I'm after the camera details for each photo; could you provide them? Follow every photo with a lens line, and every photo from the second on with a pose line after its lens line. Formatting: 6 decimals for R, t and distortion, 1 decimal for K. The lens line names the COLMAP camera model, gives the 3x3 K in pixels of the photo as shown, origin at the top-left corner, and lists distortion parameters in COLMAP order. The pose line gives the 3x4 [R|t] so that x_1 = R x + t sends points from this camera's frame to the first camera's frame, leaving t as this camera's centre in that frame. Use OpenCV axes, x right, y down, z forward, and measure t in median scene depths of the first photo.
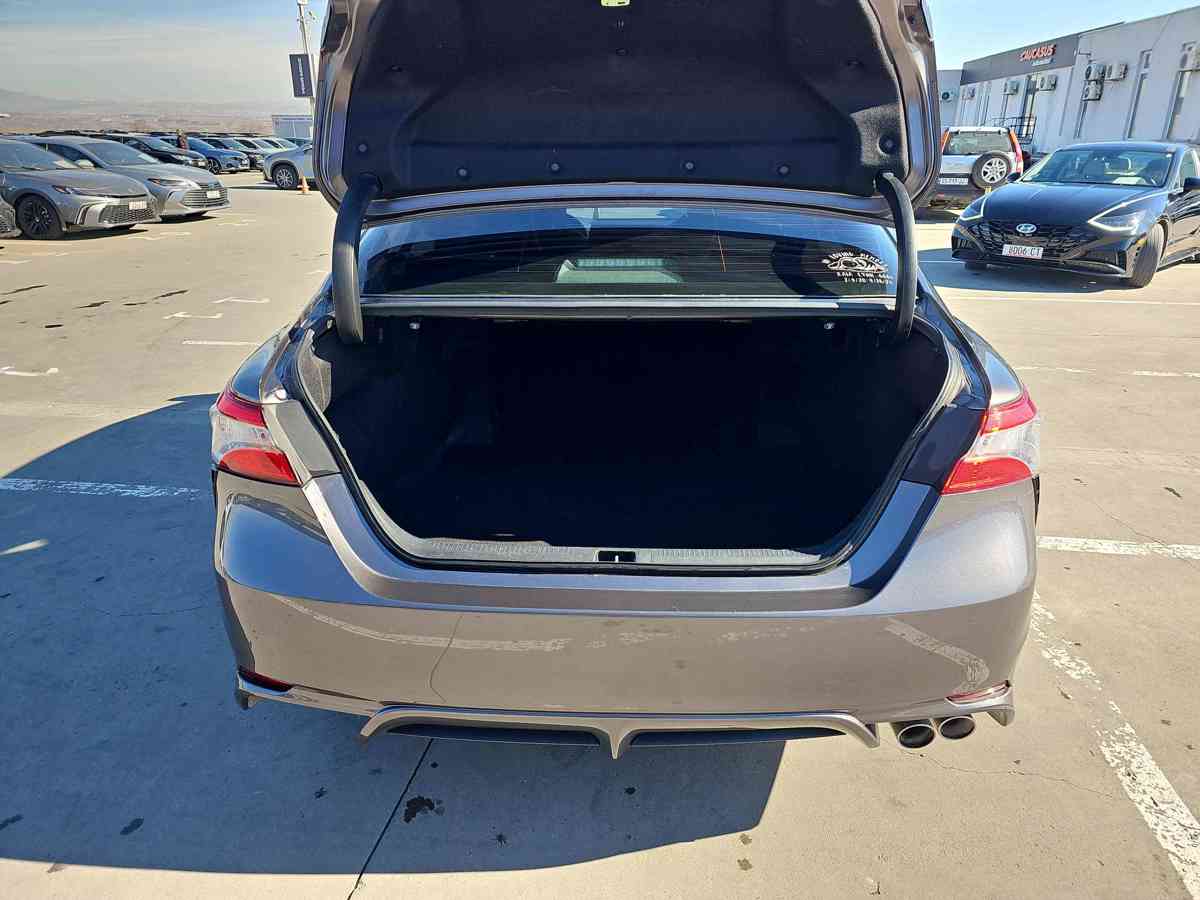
lens RADIAL K [[797.4, 0, 600.9], [0, 797.4, 445.2], [0, 0, 1]] dist [0.059395, -0.055061]
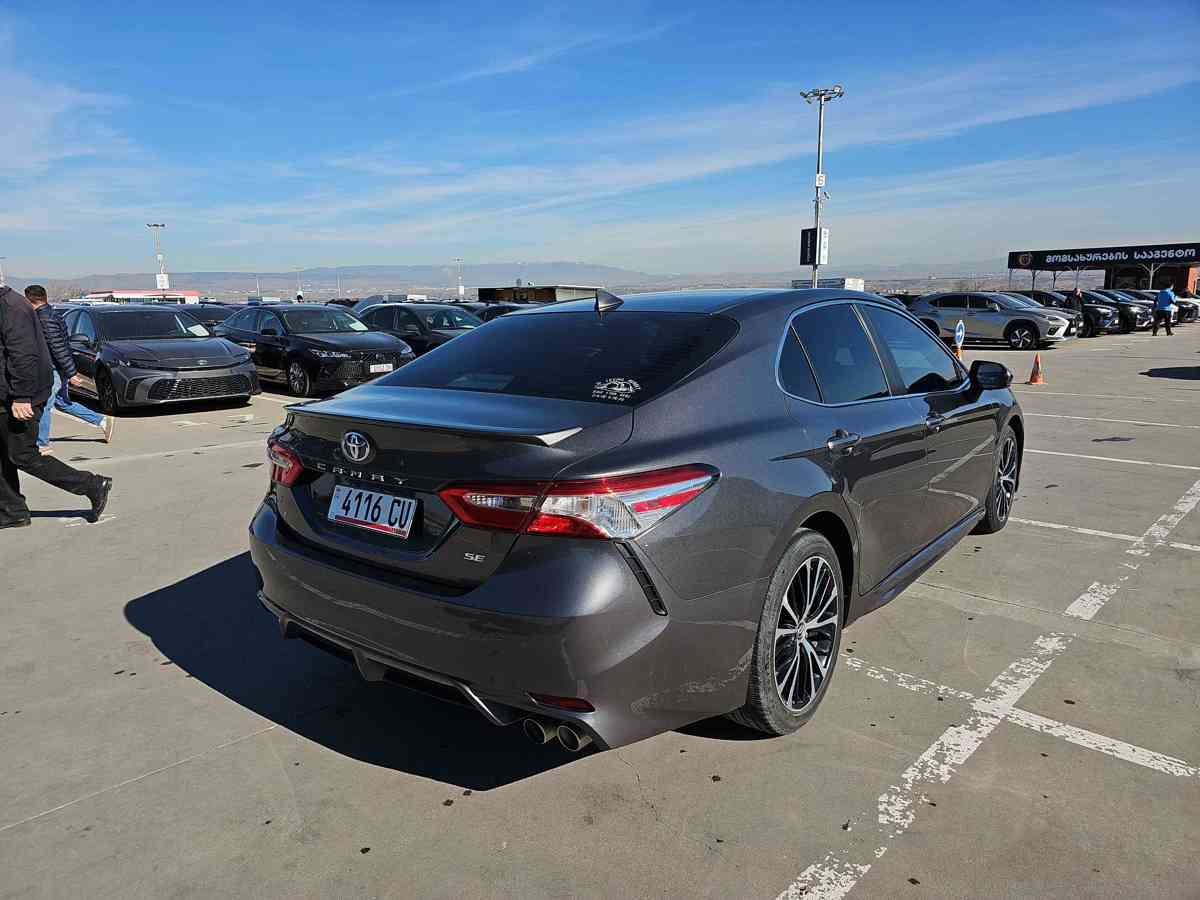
lens RADIAL K [[794.3, 0, 586.2], [0, 794.3, 453.6], [0, 0, 1]] dist [0.059154, -0.062339]
pose [[0.804824, 0.094896, -0.585878, 0.140333], [-0.194143, 0.974923, -0.108784, 0.005492], [0.560862, 0.201296, 0.803065, -0.010507]]
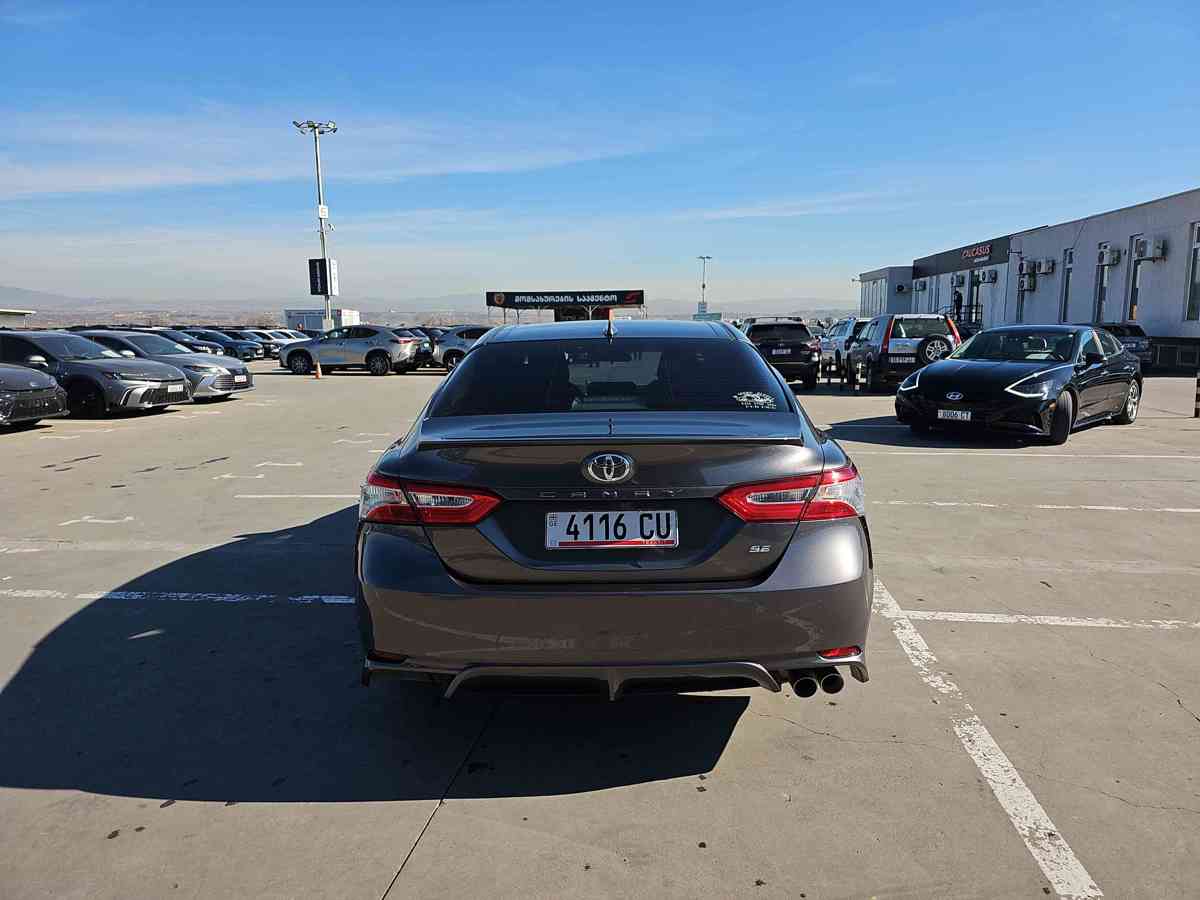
lens RADIAL K [[790.8, 0, 609.1], [0, 790.8, 445.5], [0, 0, 1]] dist [0.098048, -0.126575]
pose [[0.999642, -0.013890, 0.022883, -0.002015], [0.018480, 0.976544, -0.214524, 0.027395], [-0.019366, 0.214870, 0.976451, -0.071847]]
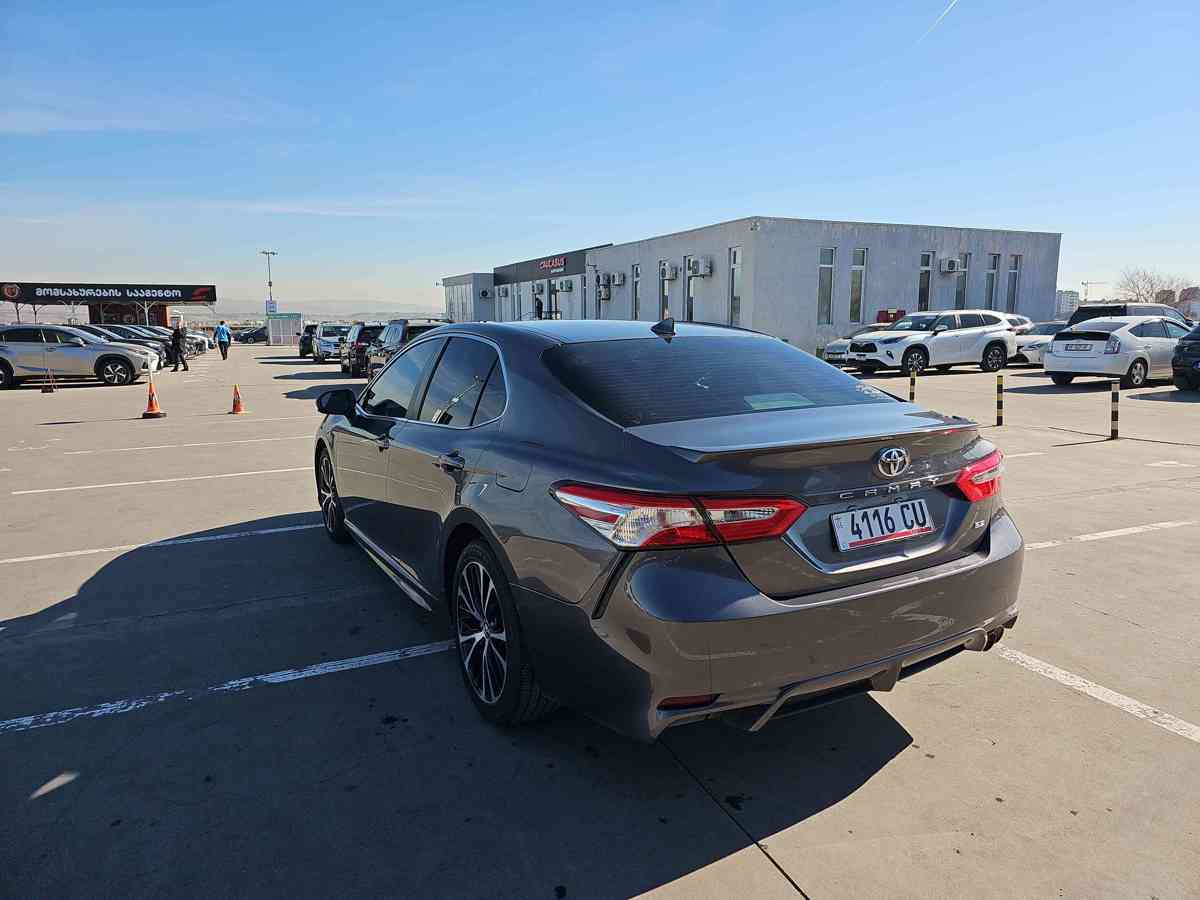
lens RADIAL K [[785.2, 0, 621.9], [0, 785.2, 444.4], [0, 0, 1]] dist [0.062799, -0.063369]
pose [[0.843185, -0.086147, 0.530676, -0.140523], [0.198116, 0.967403, -0.157740, 0.006813], [-0.499789, 0.238139, 0.832767, -0.018351]]
